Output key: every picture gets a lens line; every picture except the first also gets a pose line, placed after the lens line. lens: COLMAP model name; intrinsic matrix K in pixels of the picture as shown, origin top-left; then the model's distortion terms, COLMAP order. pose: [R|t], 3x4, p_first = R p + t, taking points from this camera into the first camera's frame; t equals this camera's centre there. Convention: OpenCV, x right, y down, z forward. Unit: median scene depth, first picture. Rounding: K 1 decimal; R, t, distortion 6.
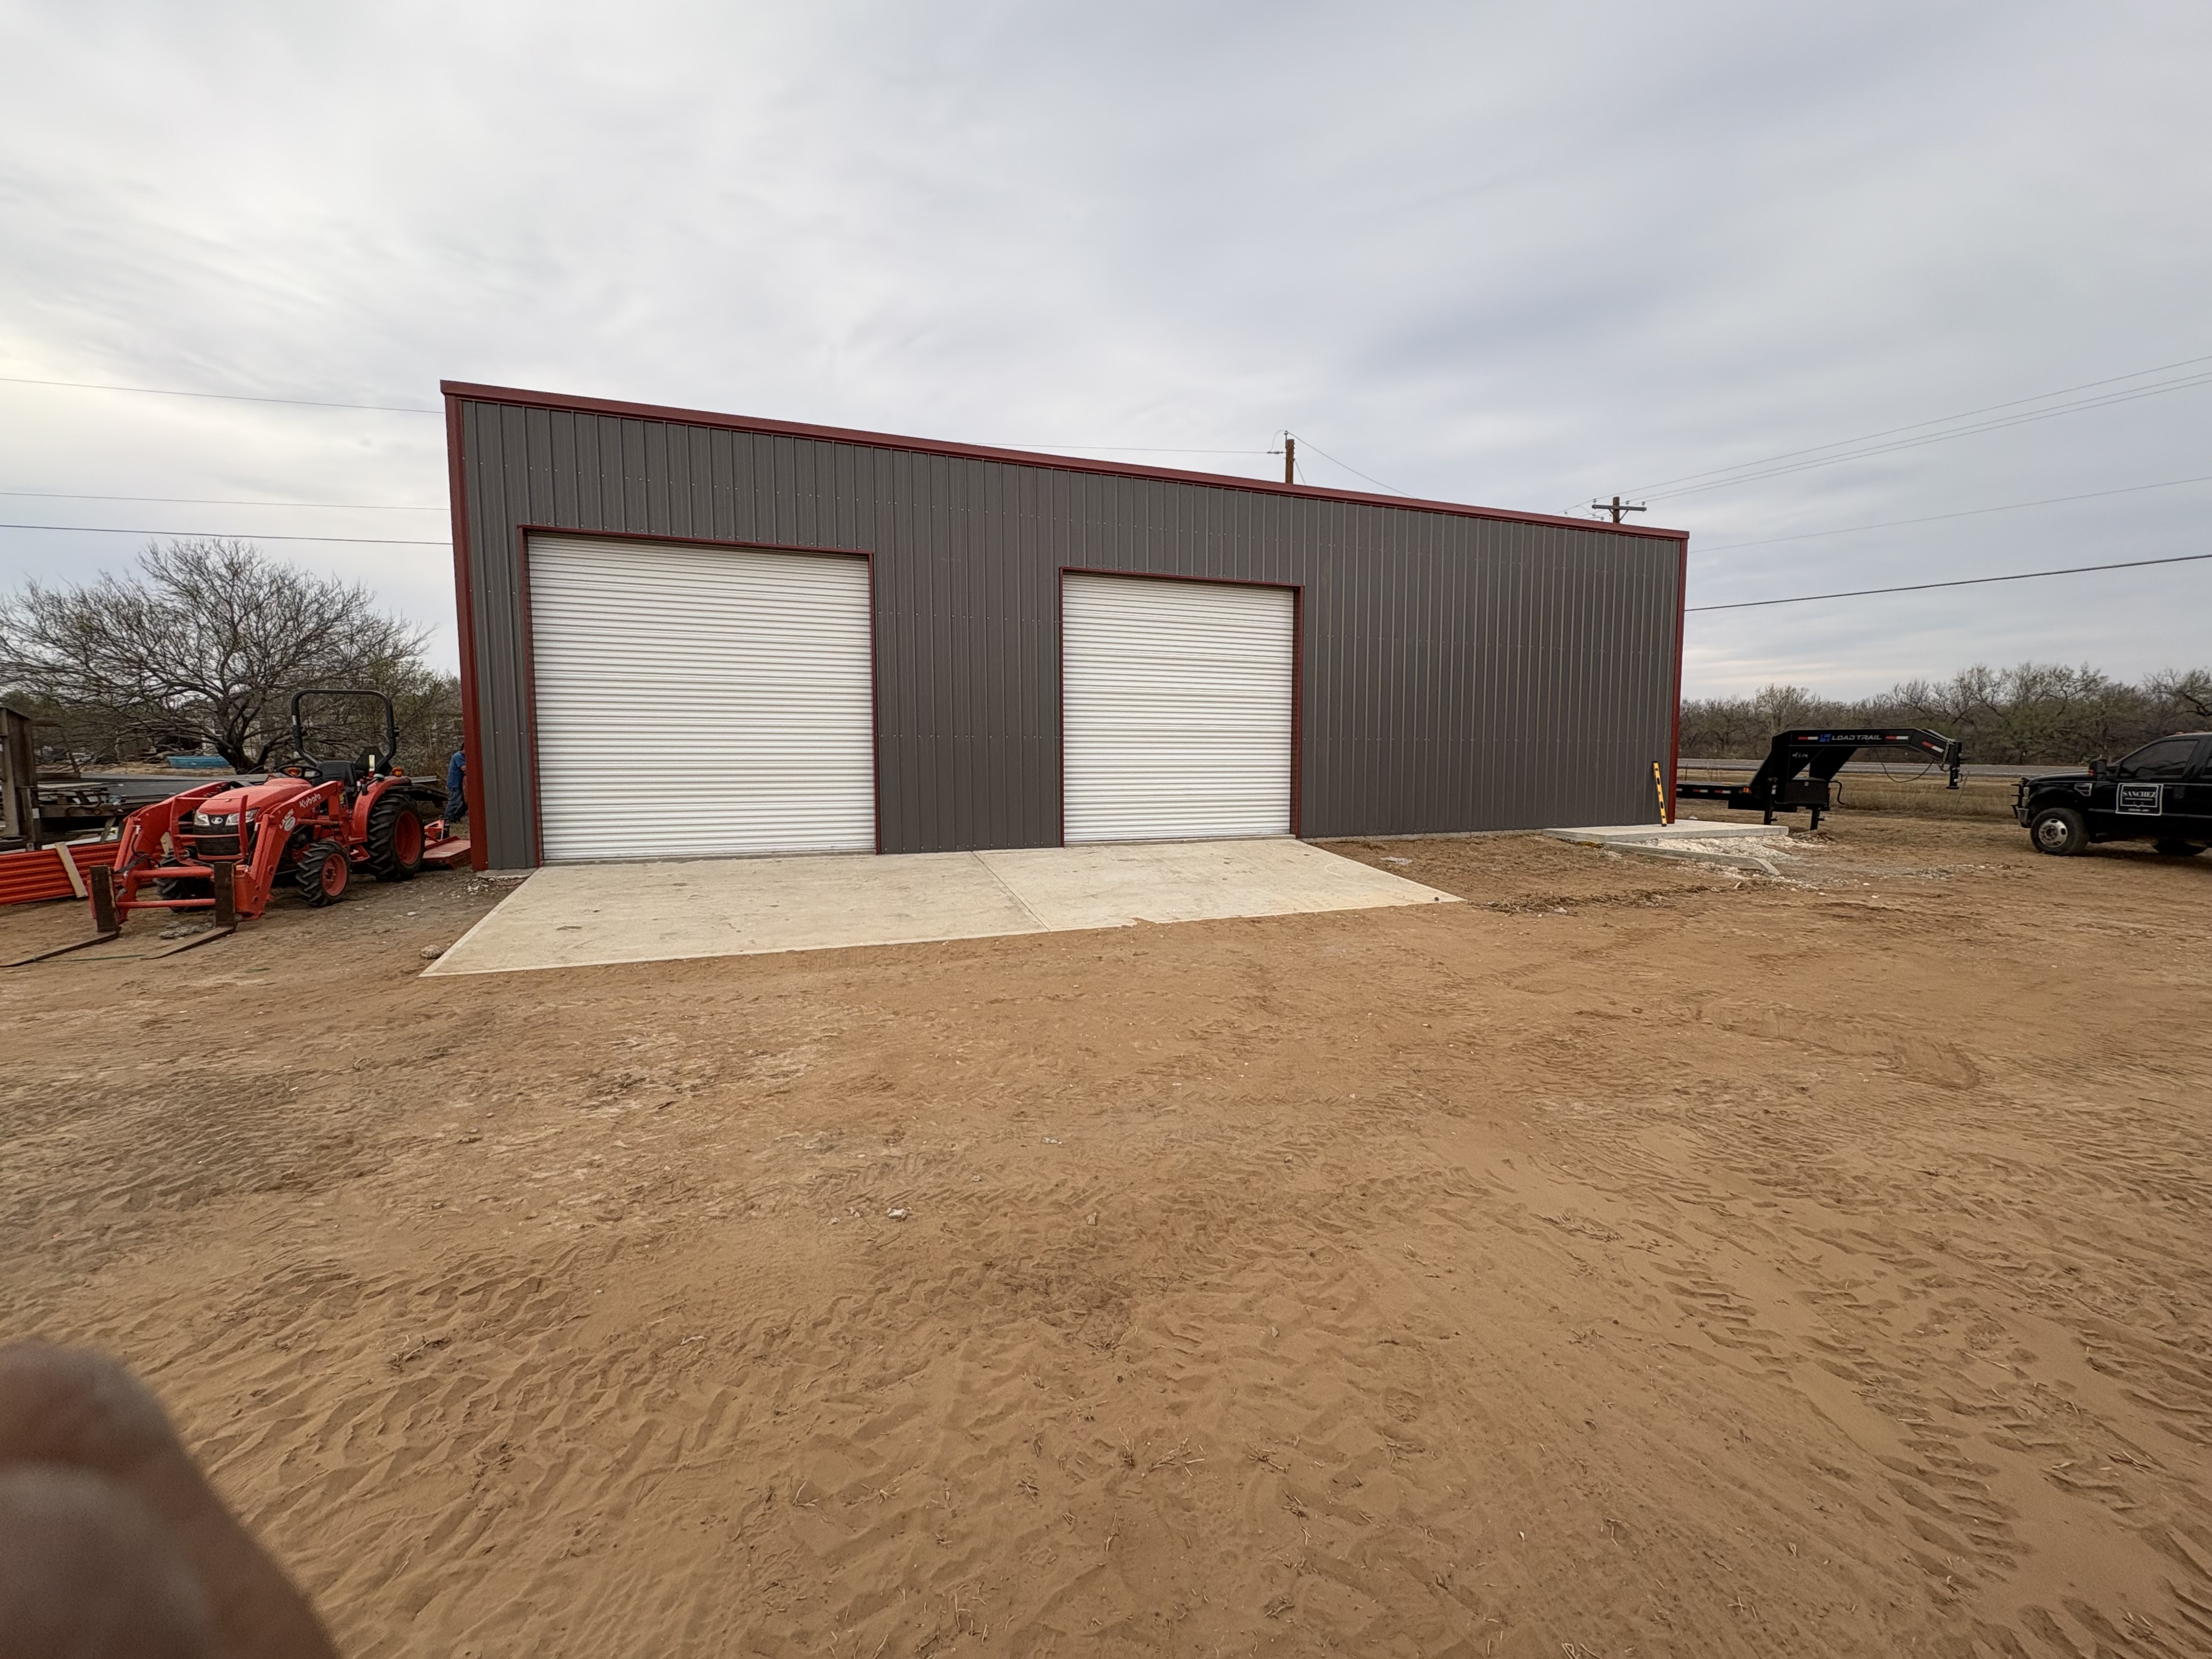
lens RADIAL K [[883.3, 0, 1104.5], [0, 883.3, 826.1], [0, 0, 1]] dist [-0.001842, -0.000069]
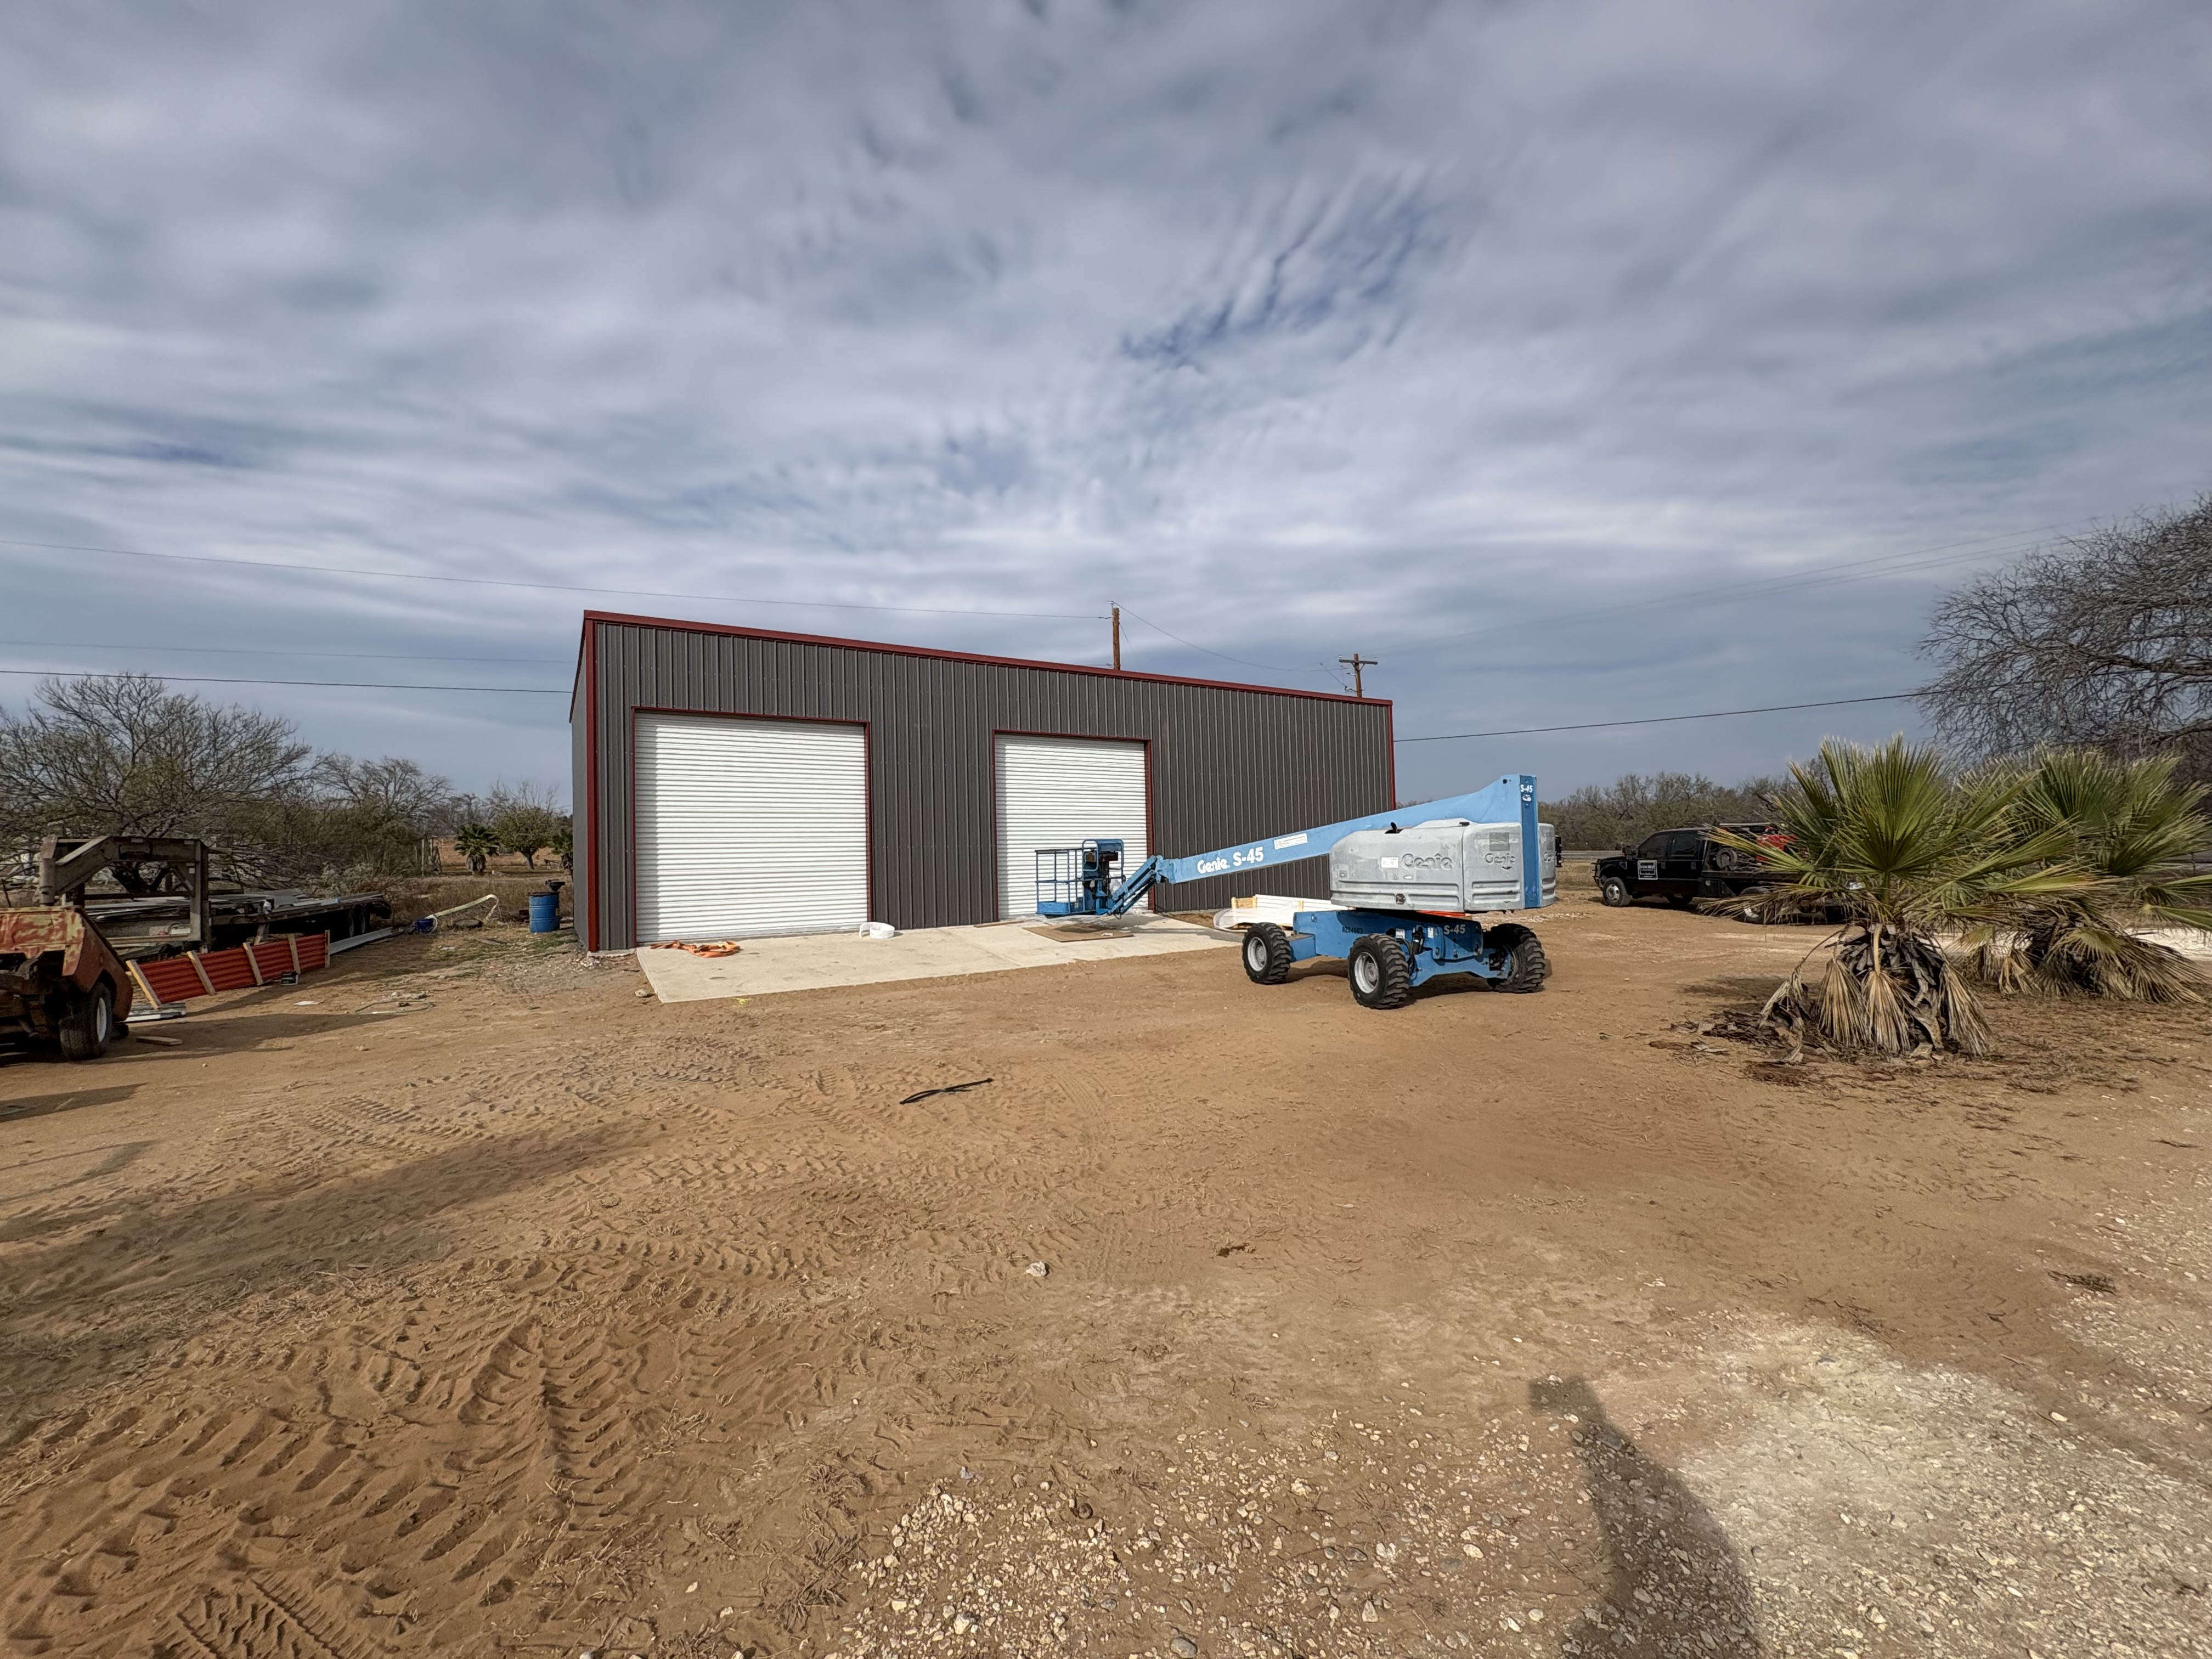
lens RADIAL K [[883.3, 0, 1102.6], [0, 883.3, 826.7], [0, 0, 1]] dist [-0.001842, -0.000069]
pose [[0.977073, -0.015514, 0.212339, -0.171157], [0.039835, 0.993050, -0.110743, 0.031910], [-0.209145, 0.116663, 0.970901, -0.400706]]
